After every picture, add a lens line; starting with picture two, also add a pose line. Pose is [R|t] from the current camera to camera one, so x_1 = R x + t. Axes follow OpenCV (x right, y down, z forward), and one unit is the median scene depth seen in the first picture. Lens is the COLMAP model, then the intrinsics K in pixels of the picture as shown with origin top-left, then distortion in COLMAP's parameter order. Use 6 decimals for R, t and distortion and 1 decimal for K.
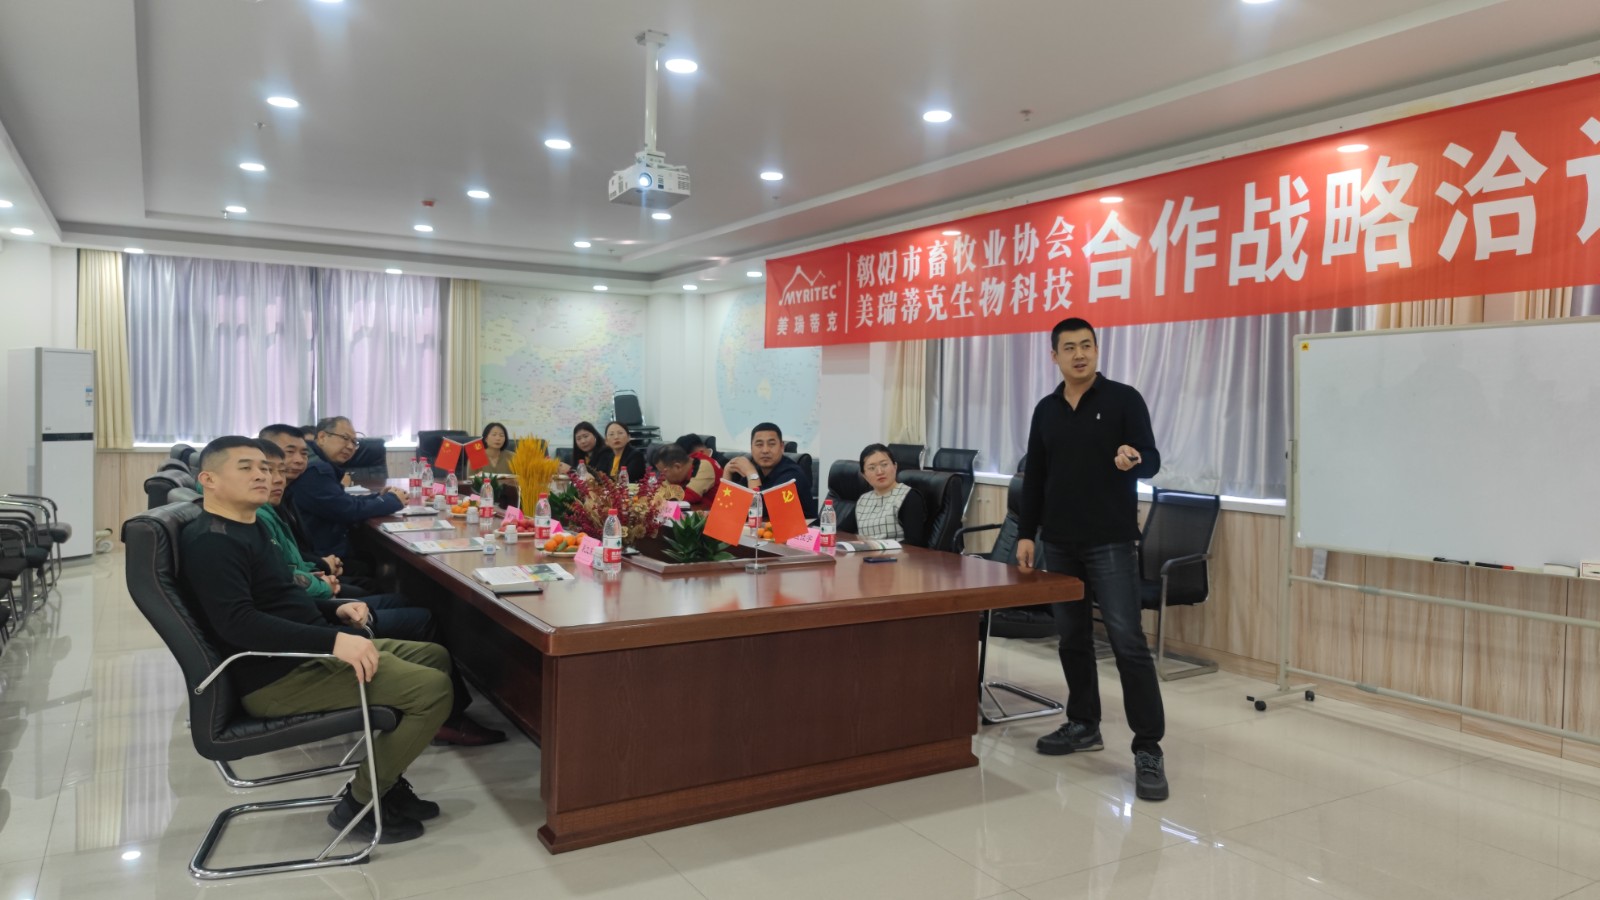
lens RADIAL K [[1076.0, 0, 801.2], [0, 1076.0, 447.4], [0, 0, 1]] dist [0.029610, -0.016475]
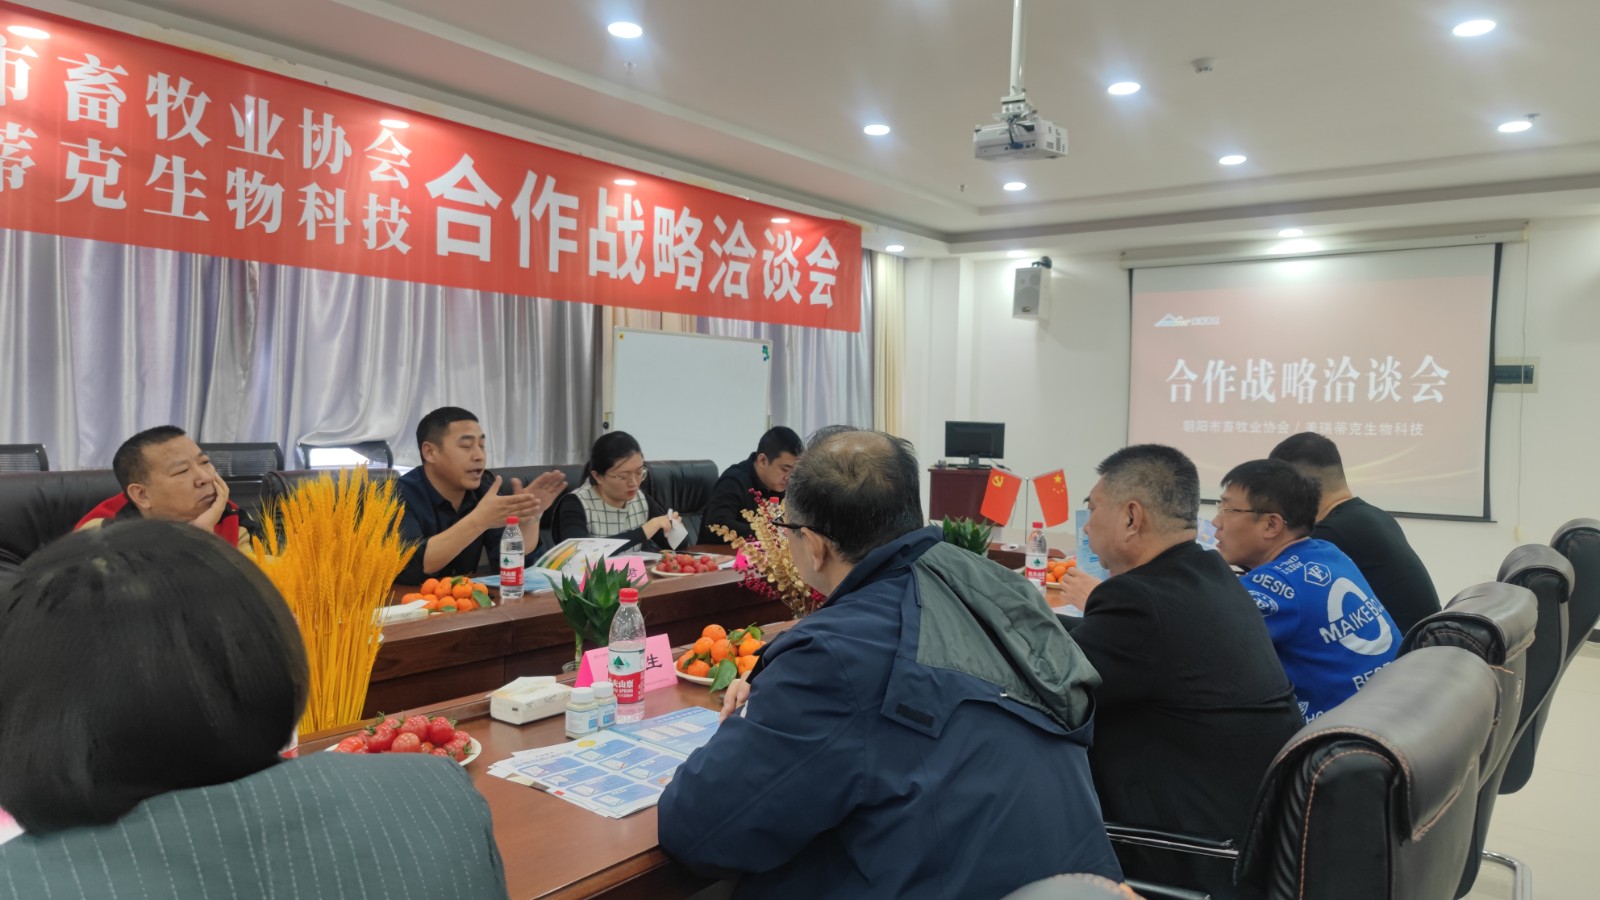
lens RADIAL K [[1076.0, 0, 803.4], [0, 1076.0, 450.3], [0, 0, 1]] dist [0.029610, -0.016475]
pose [[-0.386170, -0.057087, 0.920659, -0.618779], [0.006820, 0.997879, 0.064736, -0.035521], [-0.922402, 0.031278, -0.384962, 1.069522]]
